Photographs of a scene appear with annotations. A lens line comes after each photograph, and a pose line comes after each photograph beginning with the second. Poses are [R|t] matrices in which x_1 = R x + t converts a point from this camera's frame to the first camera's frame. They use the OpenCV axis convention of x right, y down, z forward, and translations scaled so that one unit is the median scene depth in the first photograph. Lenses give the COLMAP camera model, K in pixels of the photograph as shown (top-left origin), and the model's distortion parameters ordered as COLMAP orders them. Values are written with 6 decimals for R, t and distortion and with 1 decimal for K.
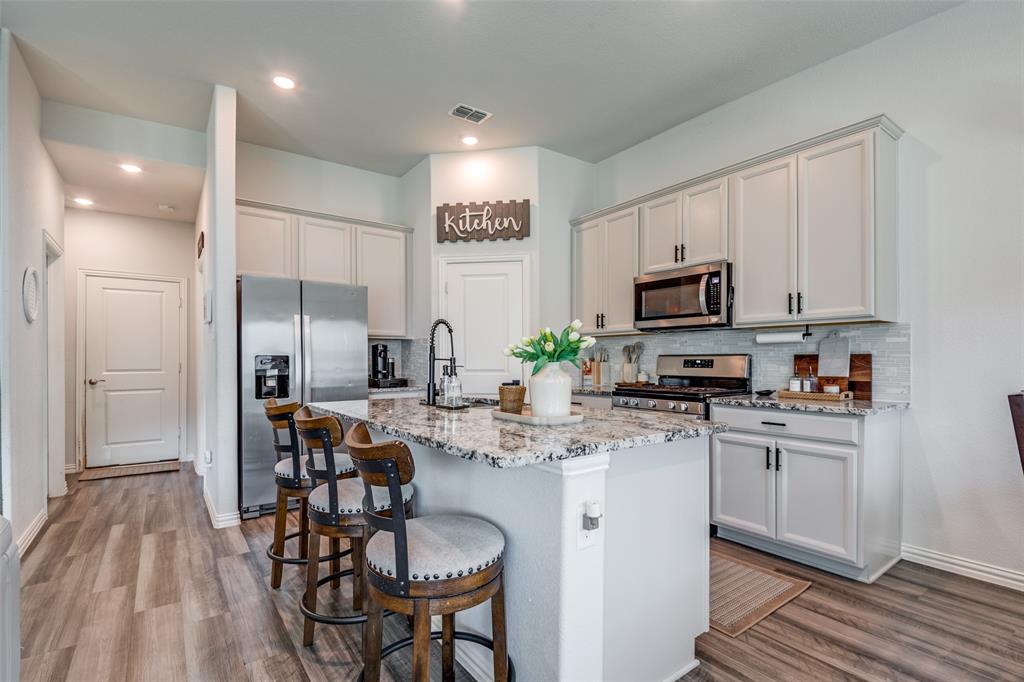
lens RADIAL K [[490.6, 0, 512.7], [0, 490.6, 362.2], [0, 0, 1]] dist [0.002843, -0.000538]
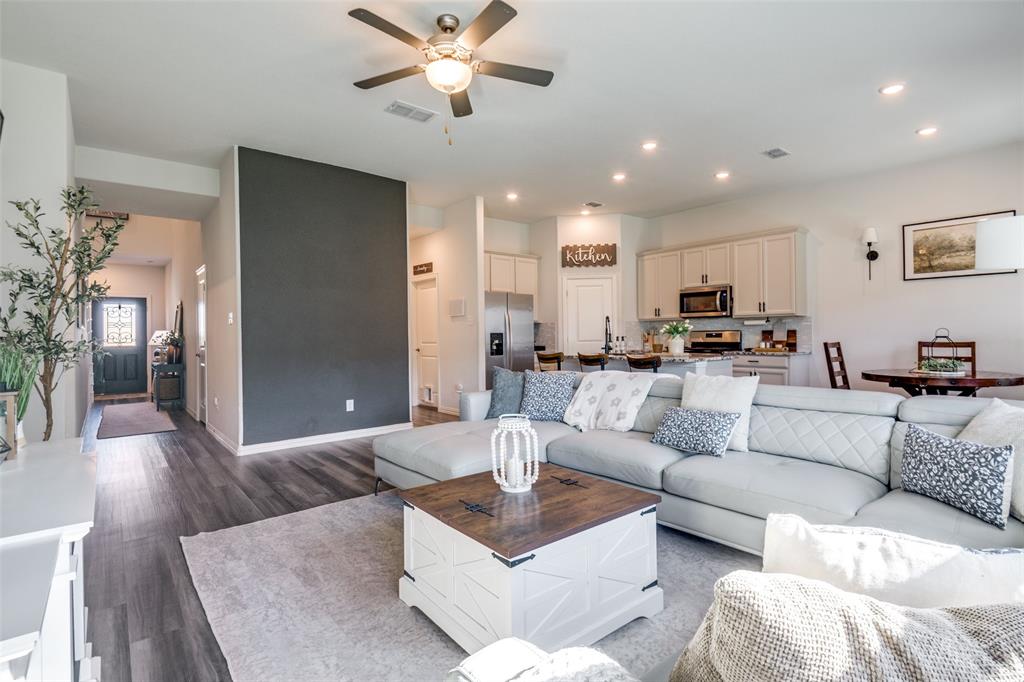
lens RADIAL K [[490.6, 0, 514.1], [0, 490.6, 336.2], [0, 0, 1]] dist [0.002843, -0.000538]
pose [[0.998844, -0.007953, 0.047405, -0.502223], [0.008101, 0.999963, -0.002942, 0.005631], [-0.047380, 0.003322, 0.998871, -0.897121]]
